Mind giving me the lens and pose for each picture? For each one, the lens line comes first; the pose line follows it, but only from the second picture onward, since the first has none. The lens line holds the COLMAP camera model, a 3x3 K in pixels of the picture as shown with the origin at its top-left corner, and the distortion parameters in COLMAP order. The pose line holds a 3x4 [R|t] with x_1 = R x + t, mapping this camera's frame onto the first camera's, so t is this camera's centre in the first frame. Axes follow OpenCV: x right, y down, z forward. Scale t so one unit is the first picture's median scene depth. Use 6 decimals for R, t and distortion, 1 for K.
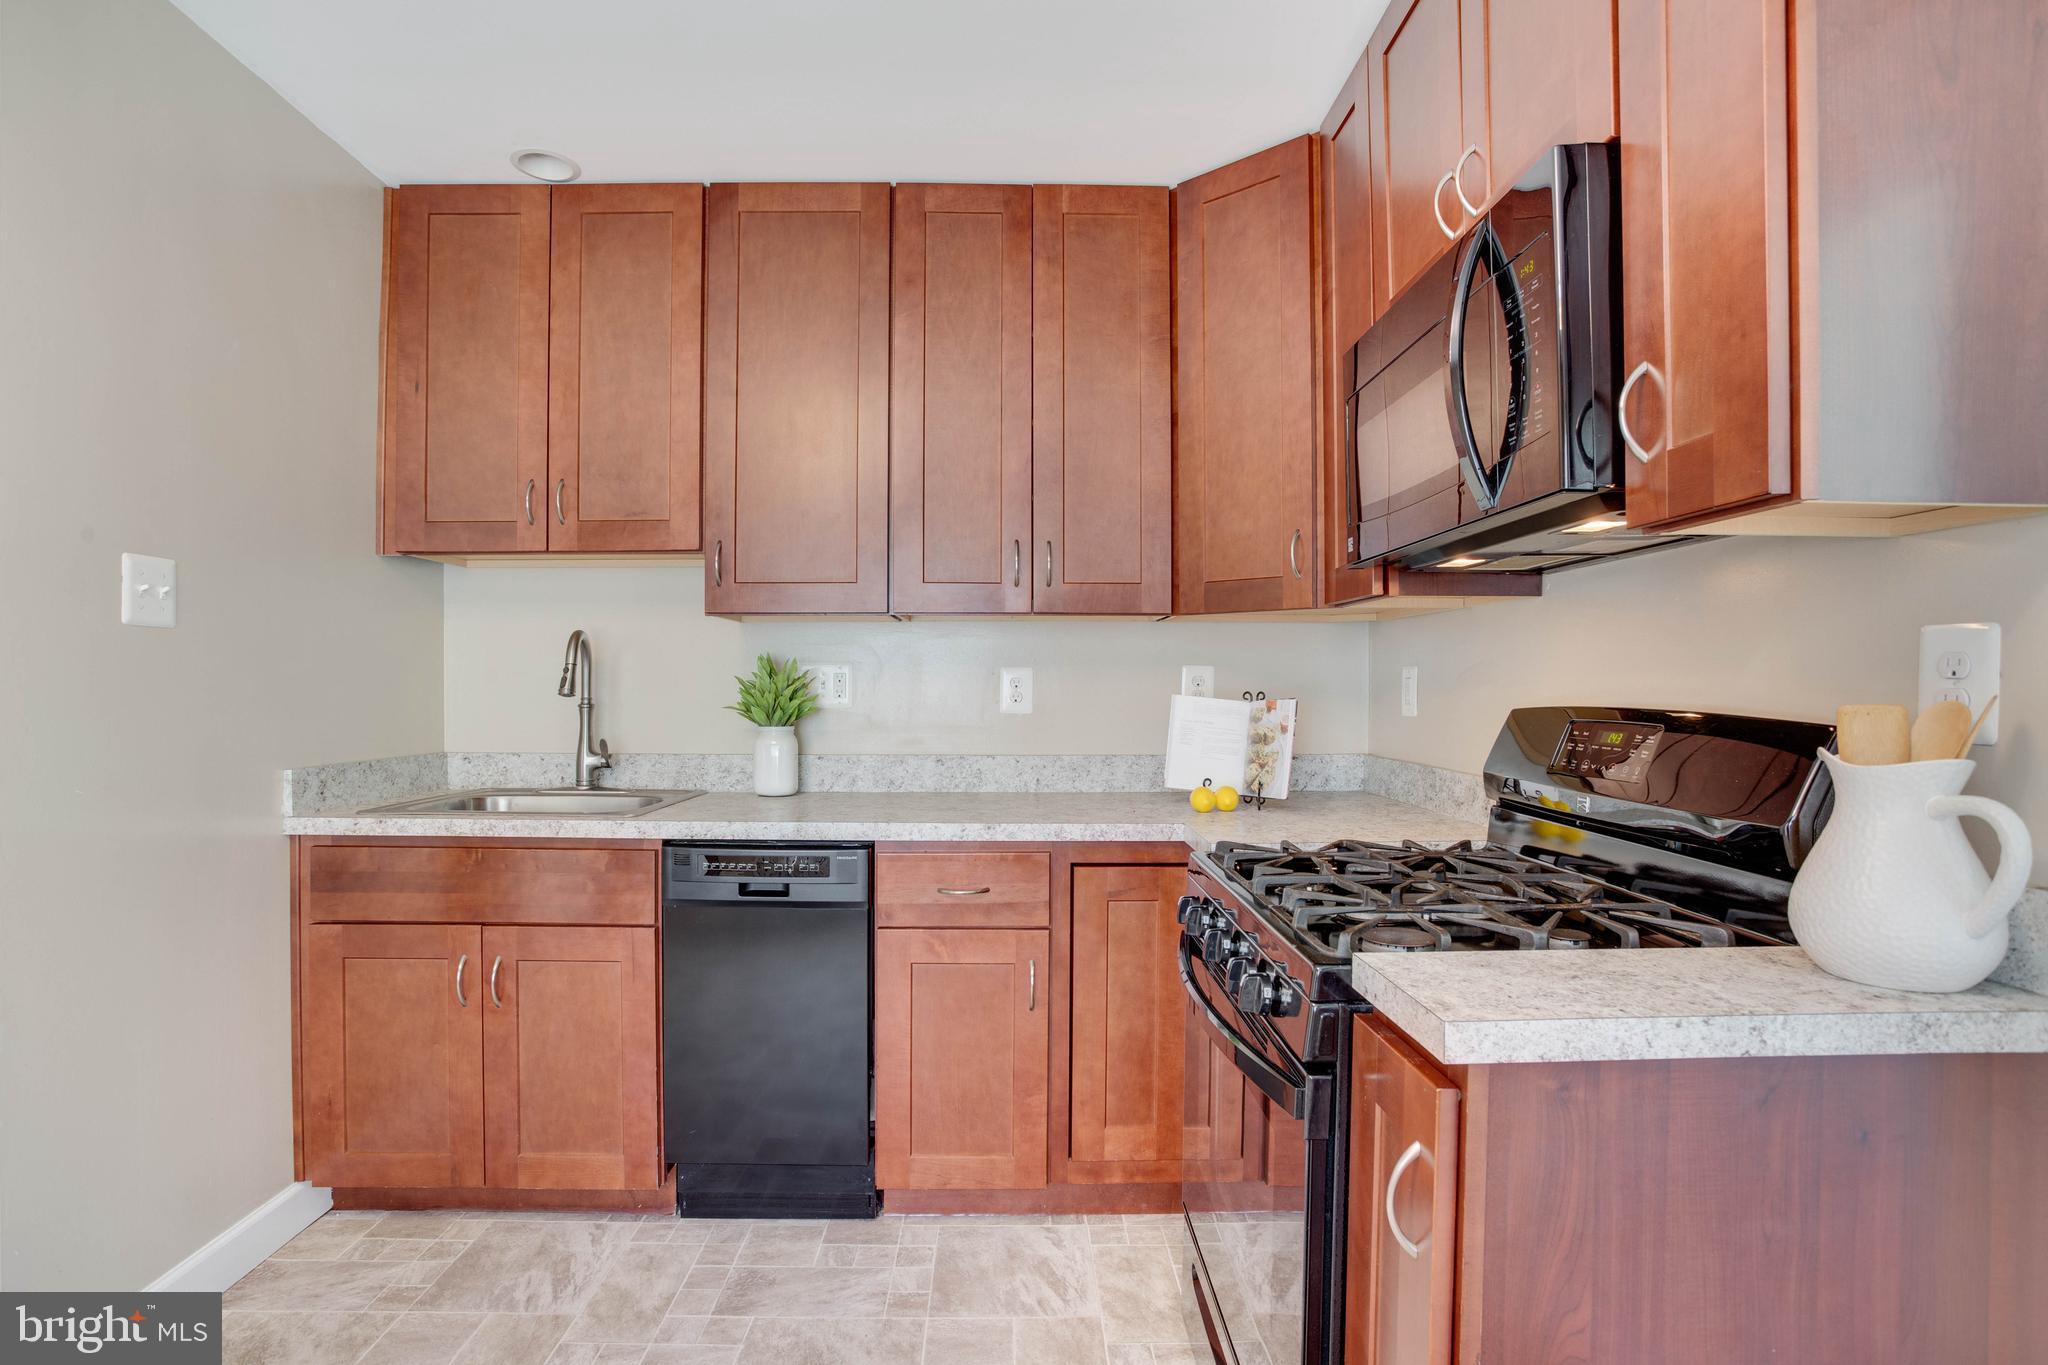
lens RADIAL K [[1012.2, 0, 1024.4], [0, 1012.2, 688.0], [0, 0, 1]] dist [-0.064659, 0.024116]
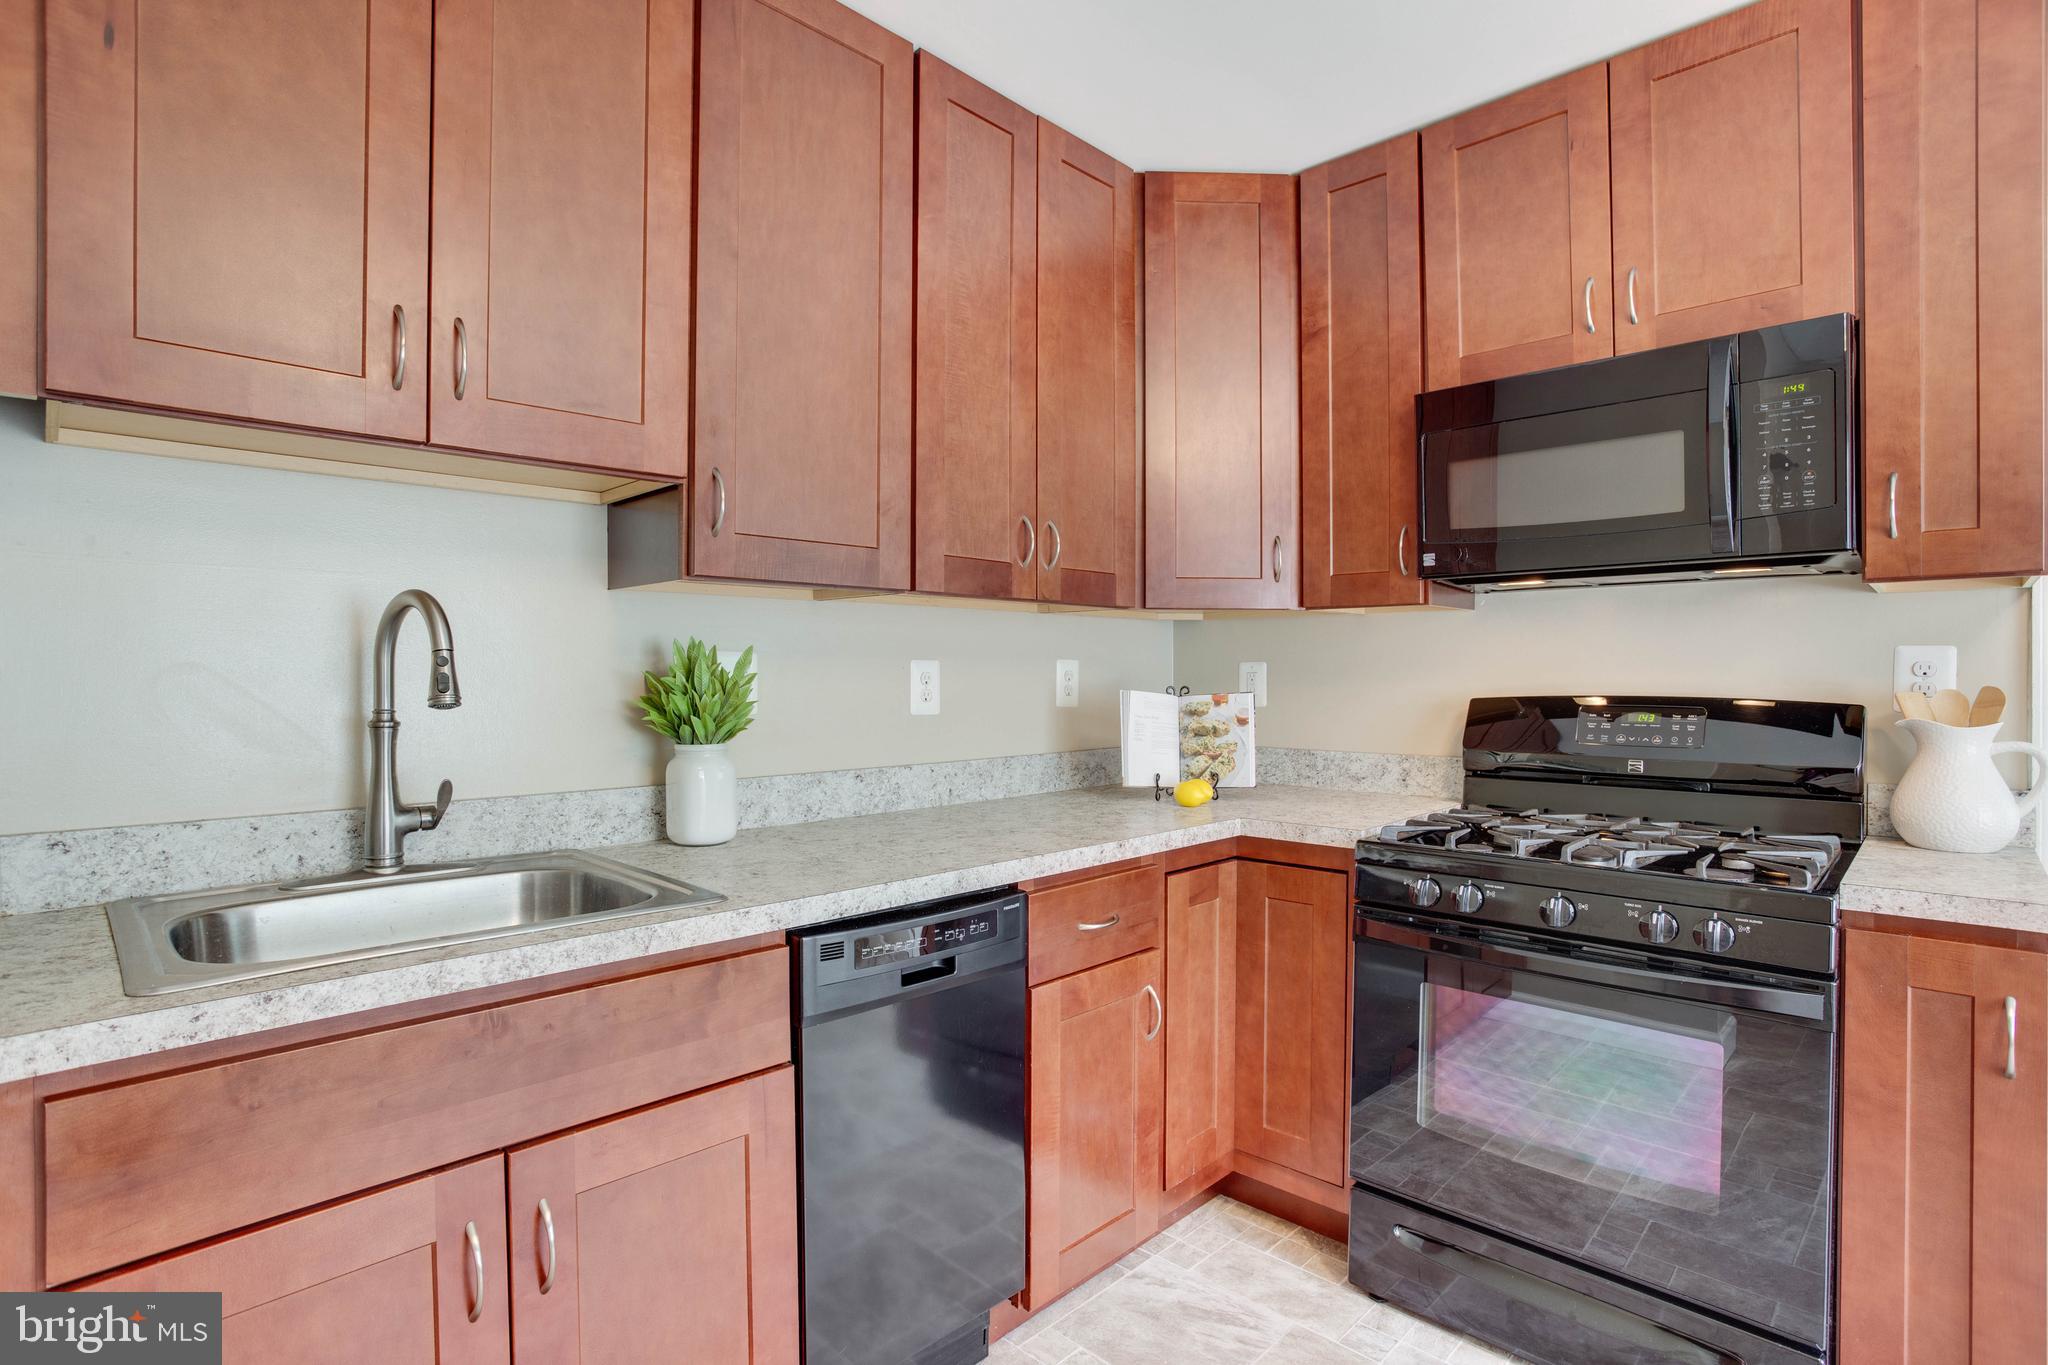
lens RADIAL K [[1012.2, 0, 1019.4], [0, 1012.2, 677.8], [0, 0, 1]] dist [-0.064659, 0.024116]
pose [[0.714344, -0.005724, 0.699772, -0.638749], [0.004307, 0.999984, 0.003783, -0.010017], [-0.699782, 0.000311, 0.714356, 0.392694]]
